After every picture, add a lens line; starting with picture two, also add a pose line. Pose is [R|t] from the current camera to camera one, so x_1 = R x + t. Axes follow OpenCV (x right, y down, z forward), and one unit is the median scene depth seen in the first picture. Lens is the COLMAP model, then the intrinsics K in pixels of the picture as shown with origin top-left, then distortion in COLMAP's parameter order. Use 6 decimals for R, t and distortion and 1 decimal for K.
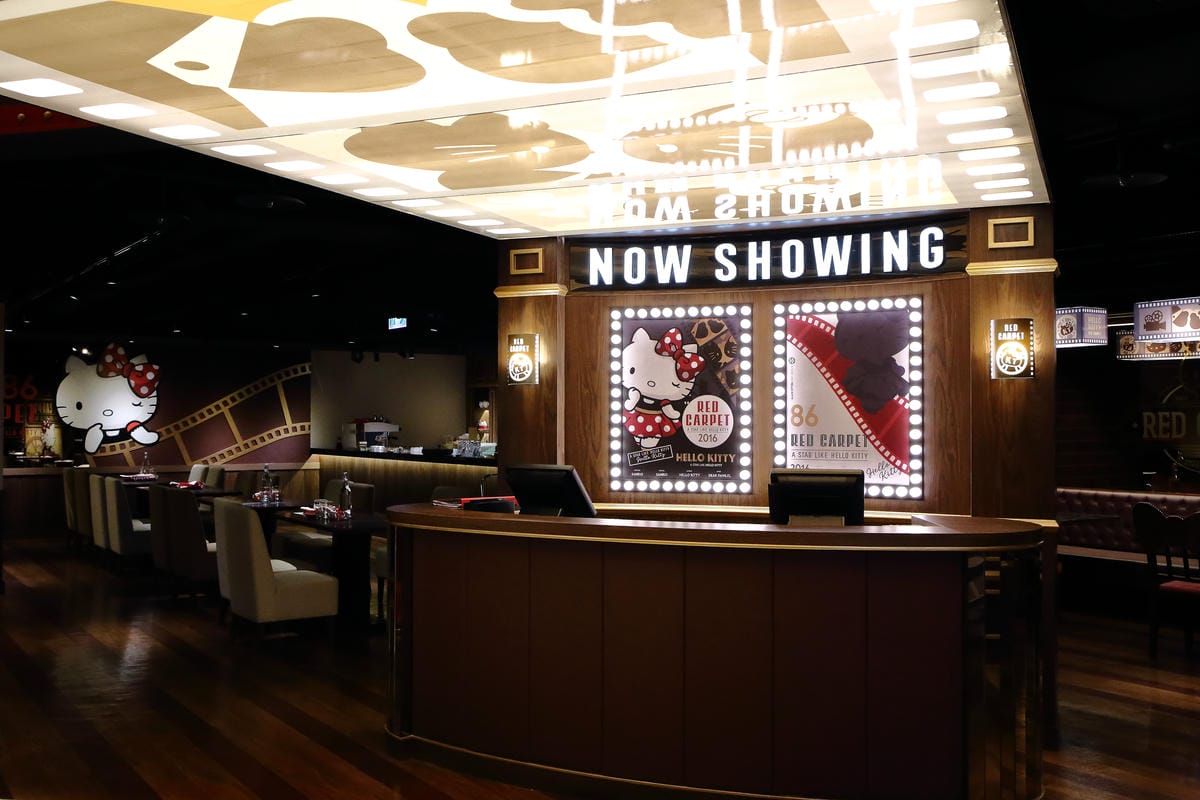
lens RADIAL K [[1215.2, 0, 600.0], [0, 1215.2, 400.0], [0, 0, 1]] dist [-0.003172, -0.001211]
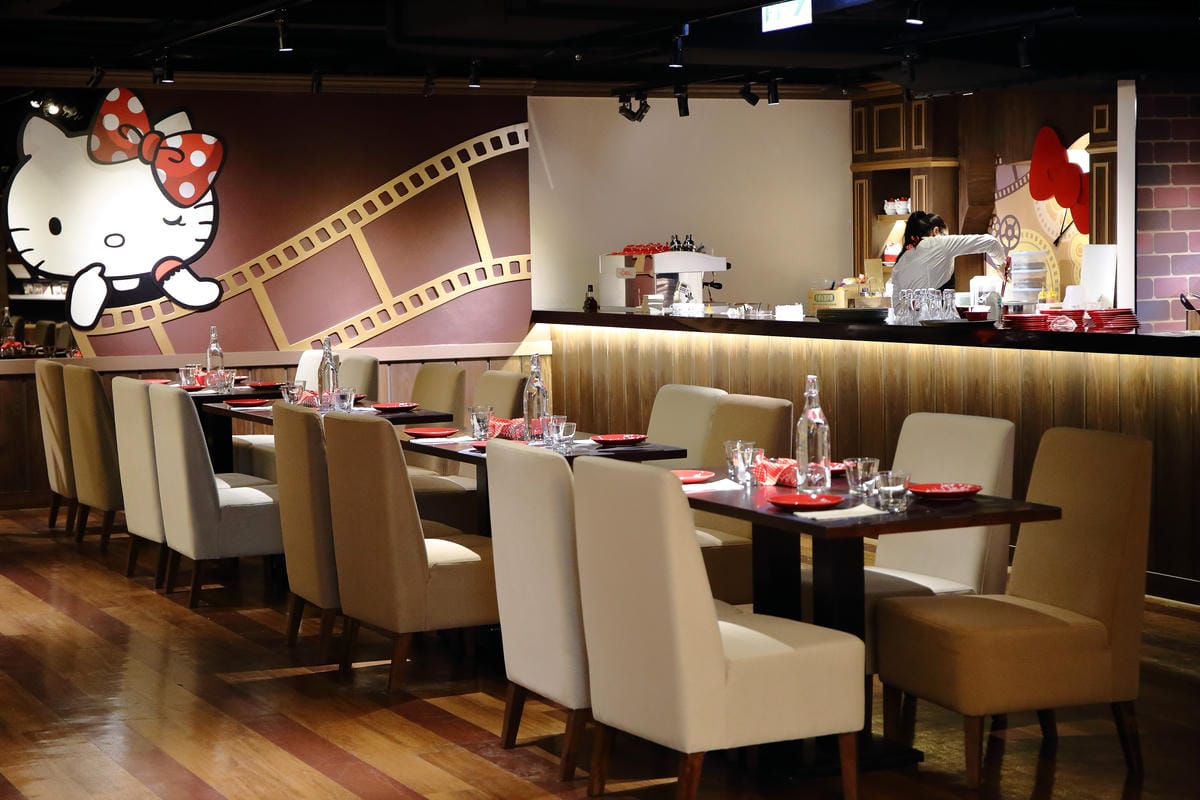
lens RADIAL K [[2351.9, 0, 600.0], [0, 2351.9, 400.0], [0, 0, 1]] dist [0.183174, 0.076060]
pose [[0.988997, -0.009395, -0.147639, -0.085981], [0.021495, 0.996516, 0.080578, 0.002203], [0.146367, -0.082865, 0.985753, 0.125112]]
